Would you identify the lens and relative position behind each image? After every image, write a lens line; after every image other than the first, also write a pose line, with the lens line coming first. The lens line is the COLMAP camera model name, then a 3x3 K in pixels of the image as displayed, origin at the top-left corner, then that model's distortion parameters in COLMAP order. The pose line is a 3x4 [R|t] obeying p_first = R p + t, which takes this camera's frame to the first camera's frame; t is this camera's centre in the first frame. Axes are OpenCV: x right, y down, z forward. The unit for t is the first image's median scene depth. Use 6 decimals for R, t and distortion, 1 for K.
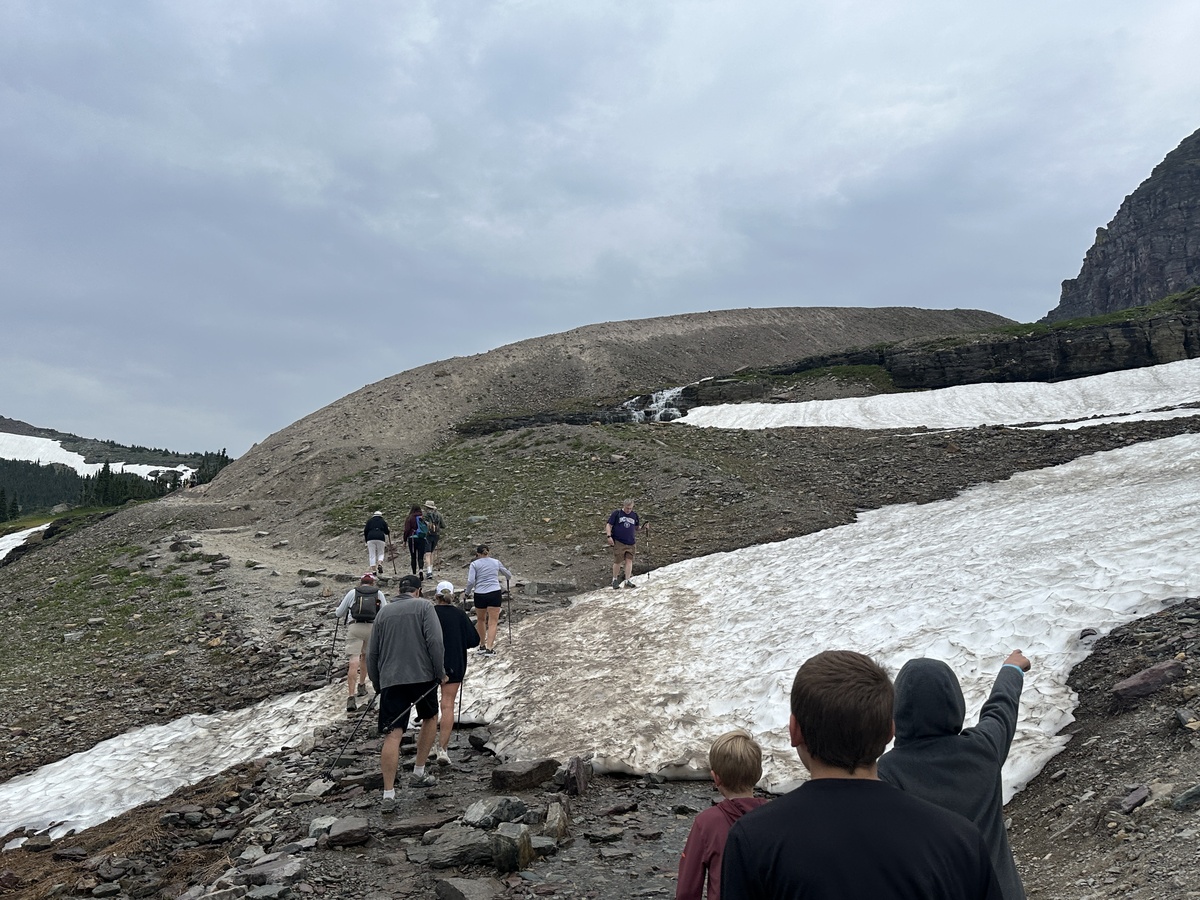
lens RADIAL K [[1010.3, 0, 600.0], [0, 1010.3, 450.0], [0, 0, 1]] dist [0.130594, -0.169146]
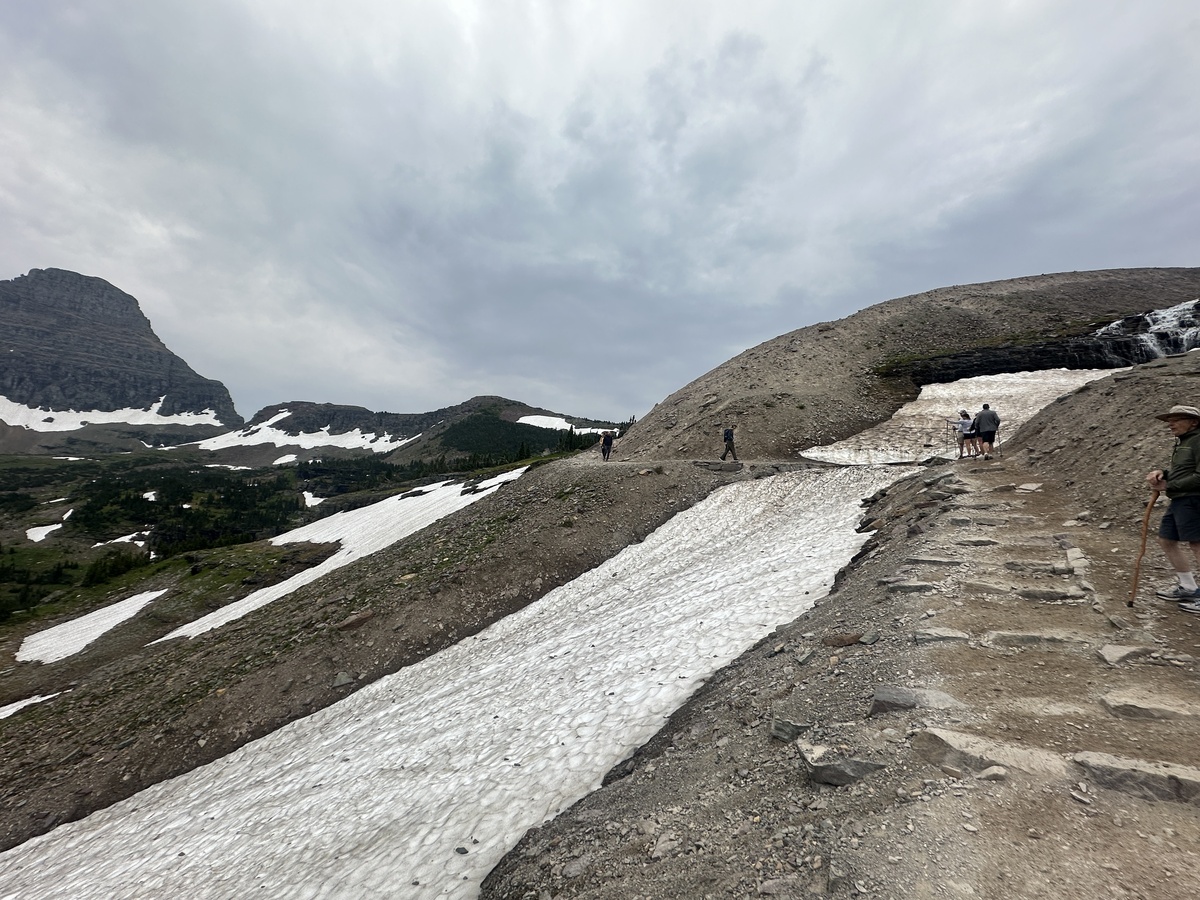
lens RADIAL K [[509.5, 0, 600.0], [0, 509.5, 450.0], [0, 0, 1]] dist [-0.008806, 0.000438]
pose [[0.913153, -0.005039, -0.407586, -0.042572], [0.029699, 0.998088, 0.054199, 0.003520], [0.406533, -0.061597, 0.911557, 0.117784]]
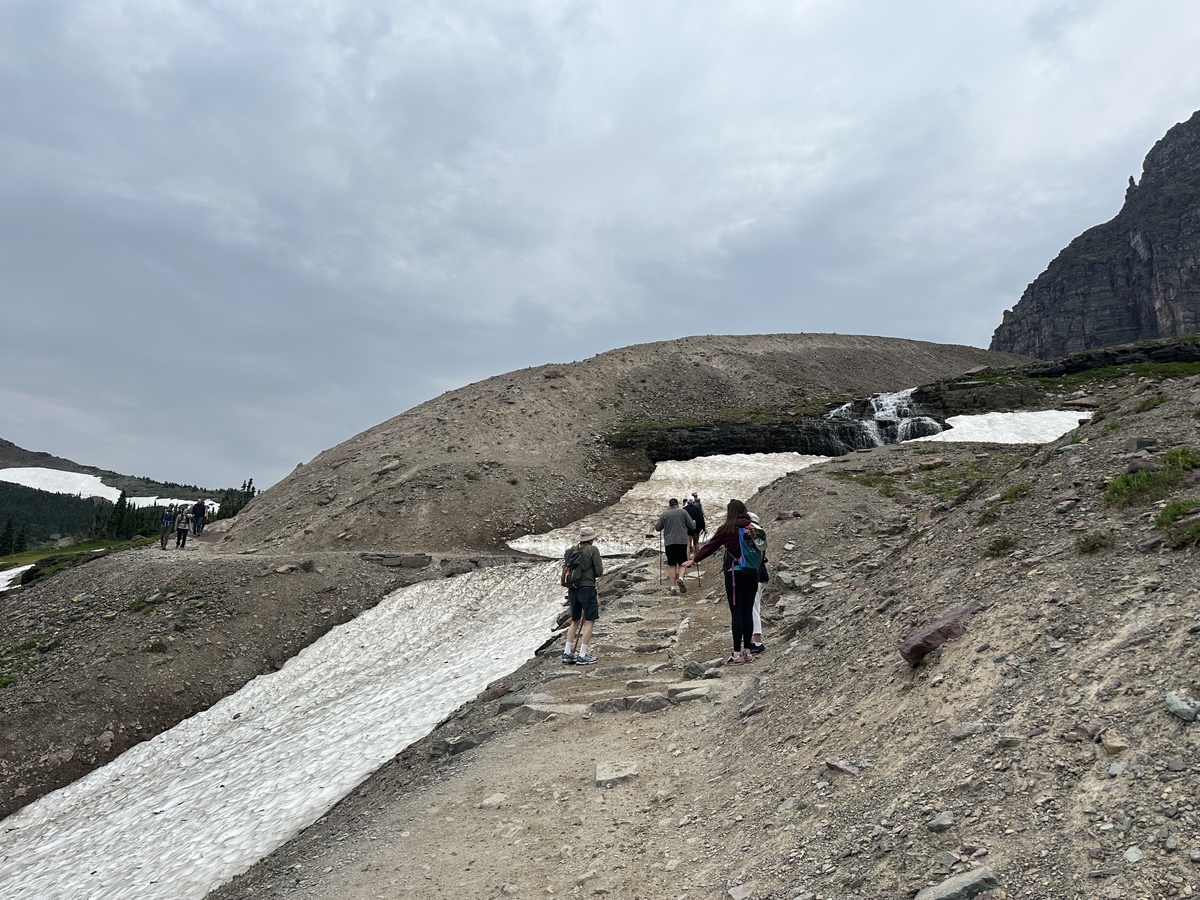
lens RADIAL K [[838.3, 0, 600.0], [0, 838.3, 450.0], [0, 0, 1]] dist [0.138810, -0.207327]
pose [[0.999038, 0.016850, 0.040481, -0.039894], [-0.014794, 0.998611, -0.050560, 0.003121], [-0.041277, 0.049912, 0.997900, 0.103881]]
